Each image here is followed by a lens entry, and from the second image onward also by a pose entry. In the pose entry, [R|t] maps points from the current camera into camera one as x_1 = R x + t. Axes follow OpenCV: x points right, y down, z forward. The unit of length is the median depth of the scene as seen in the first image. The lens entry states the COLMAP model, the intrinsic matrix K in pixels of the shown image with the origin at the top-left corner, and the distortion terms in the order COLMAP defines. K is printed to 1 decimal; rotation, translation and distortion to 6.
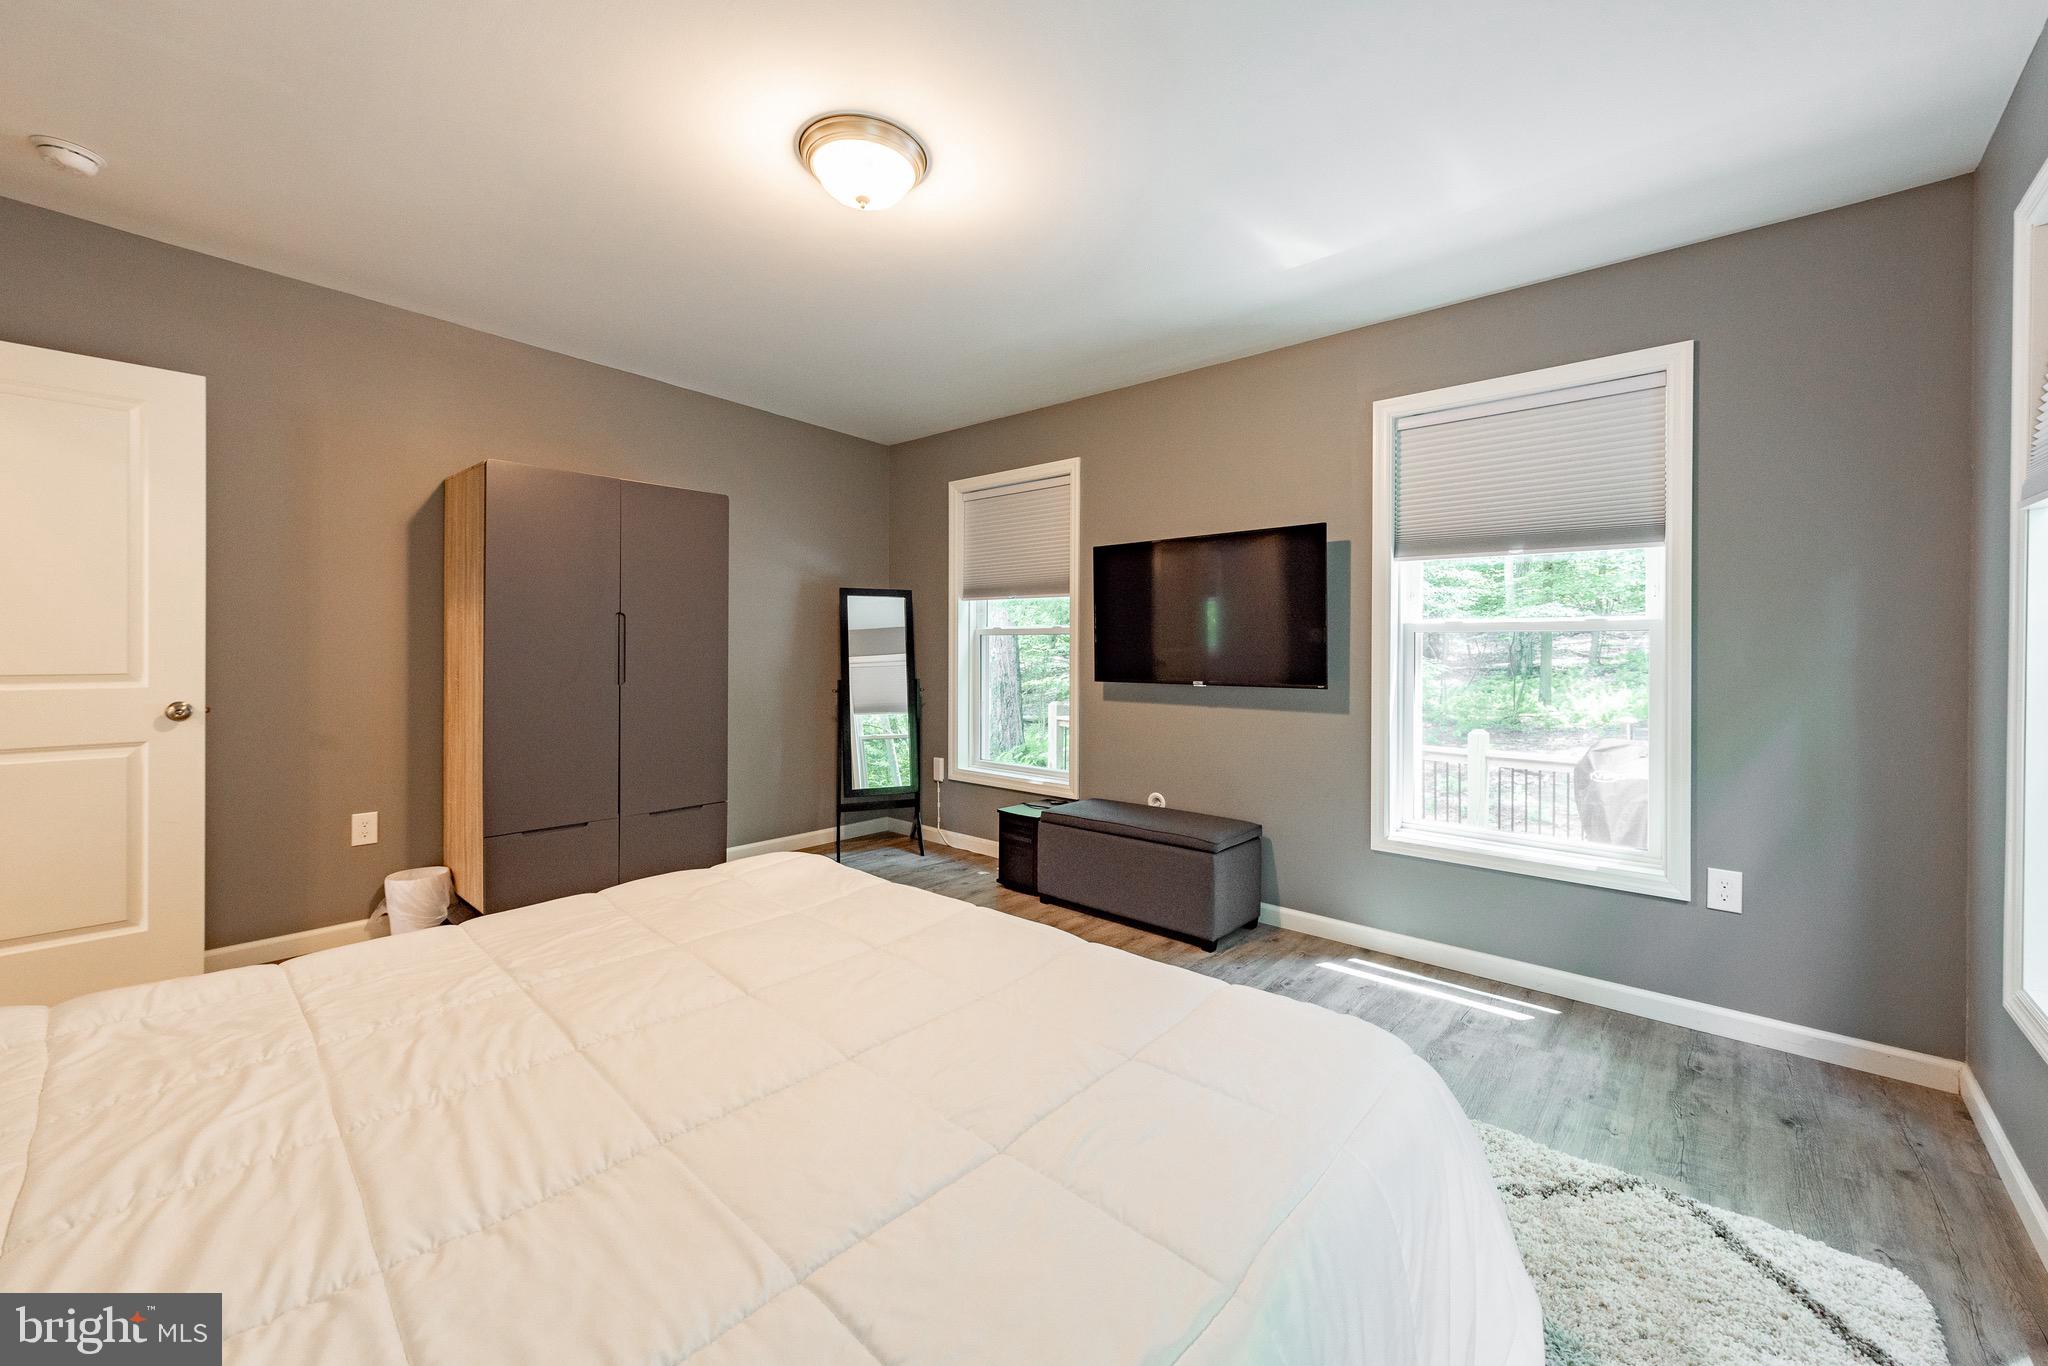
lens RADIAL K [[809.4, 0, 977.1], [0, 809.4, 650.7], [0, 0, 1]] dist [0.001532, 0.000104]
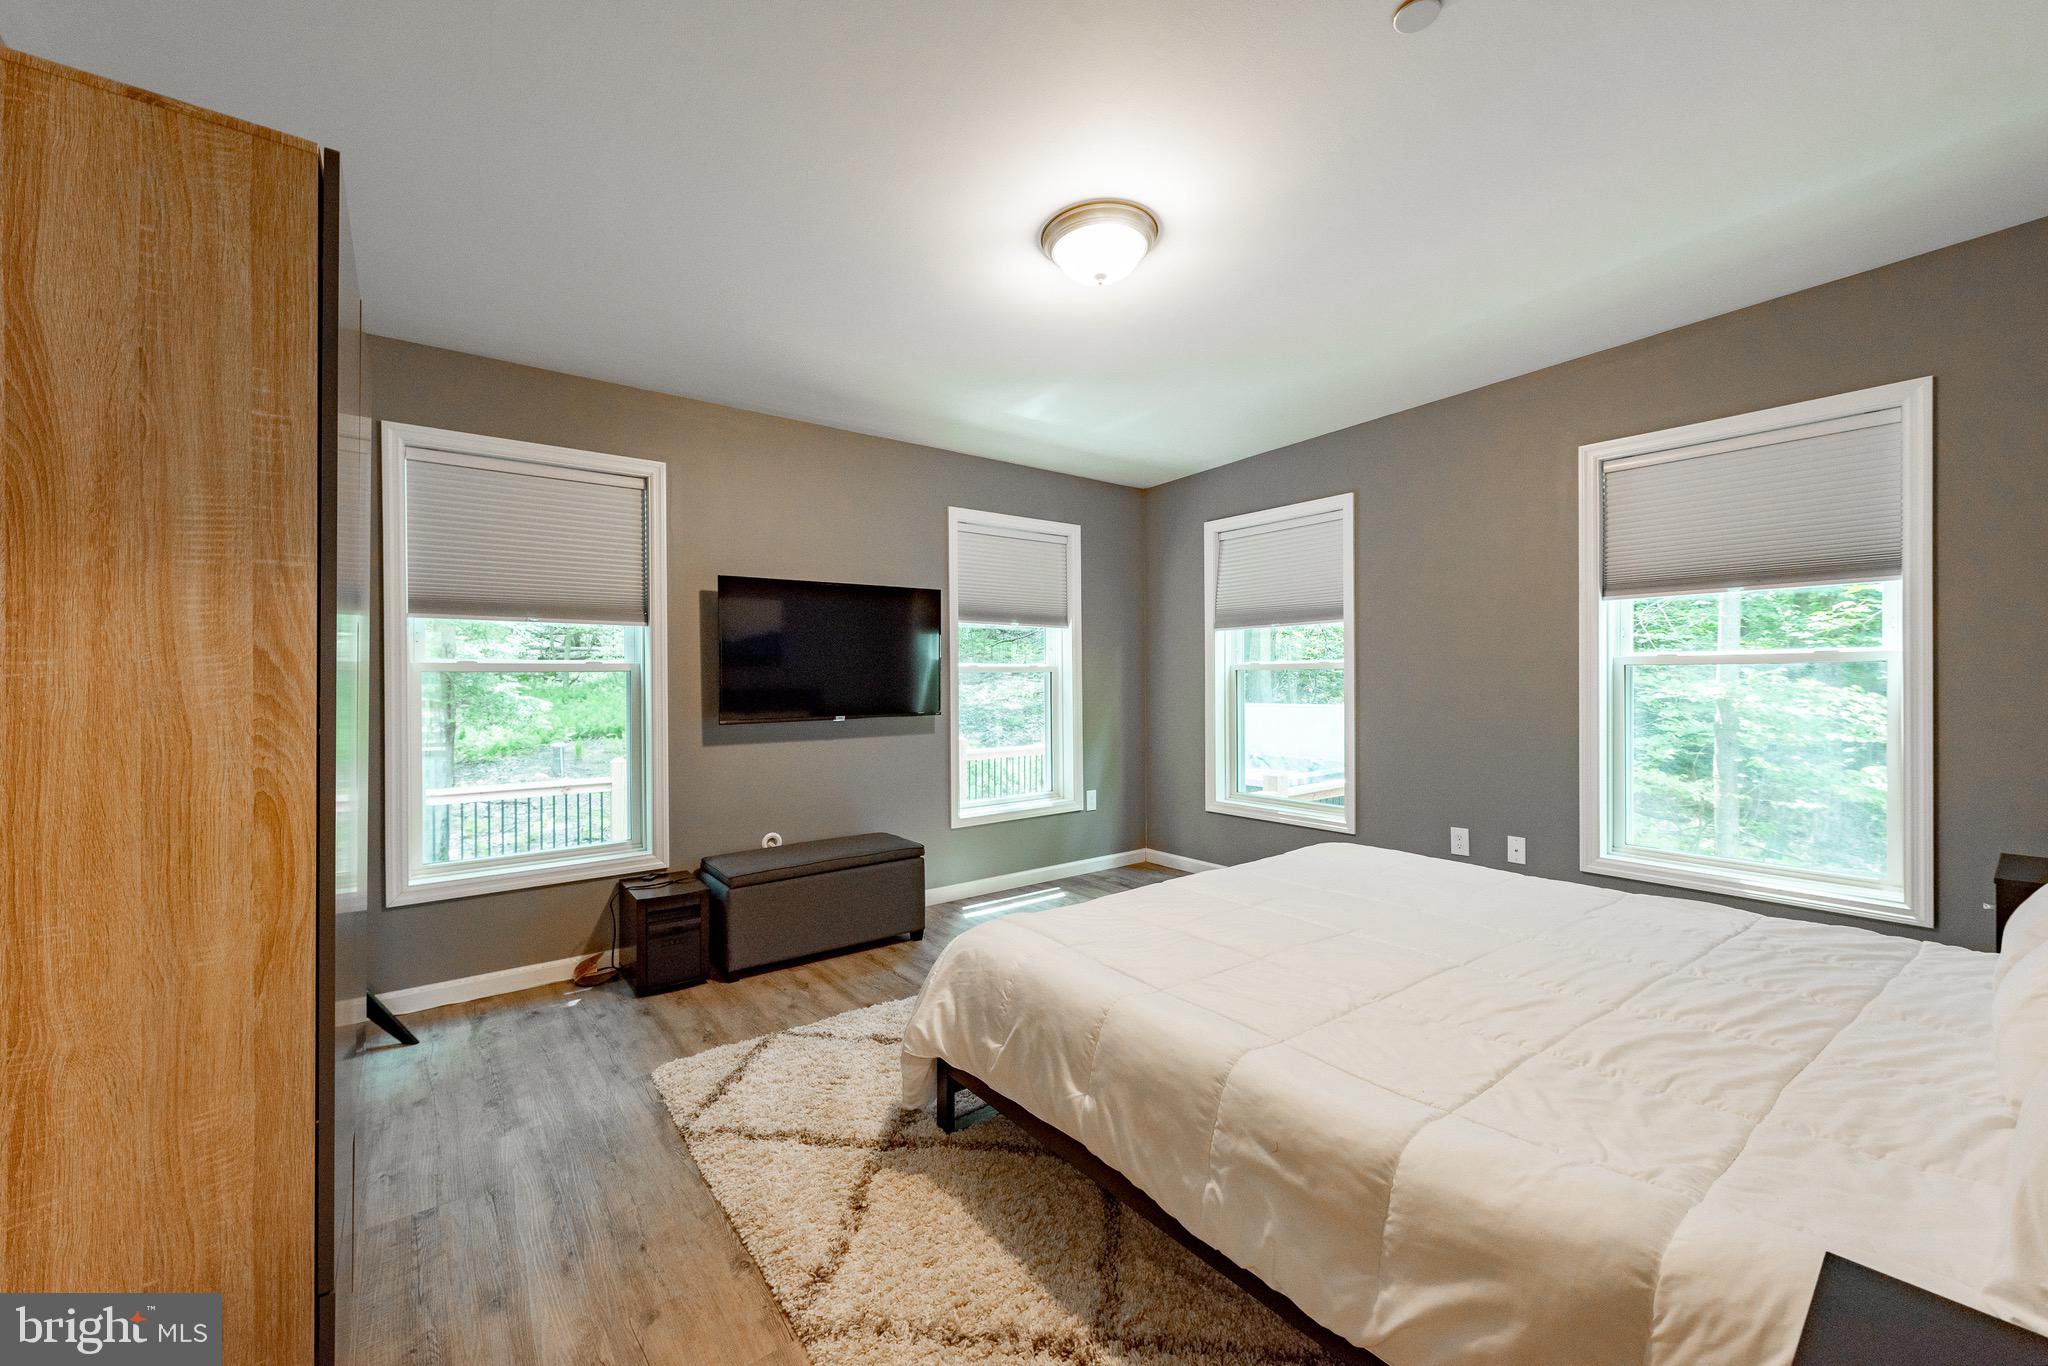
lens RADIAL K [[809.4, 0, 1025.4], [0, 809.4, 679.4], [0, 0, 1]] dist [0.001532, 0.000104]
pose [[0.153886, -0.006538, 0.988067, -0.800885], [0.011699, 0.999920, 0.004794, -0.014577], [-0.988019, 0.010821, 0.153950, 0.611889]]
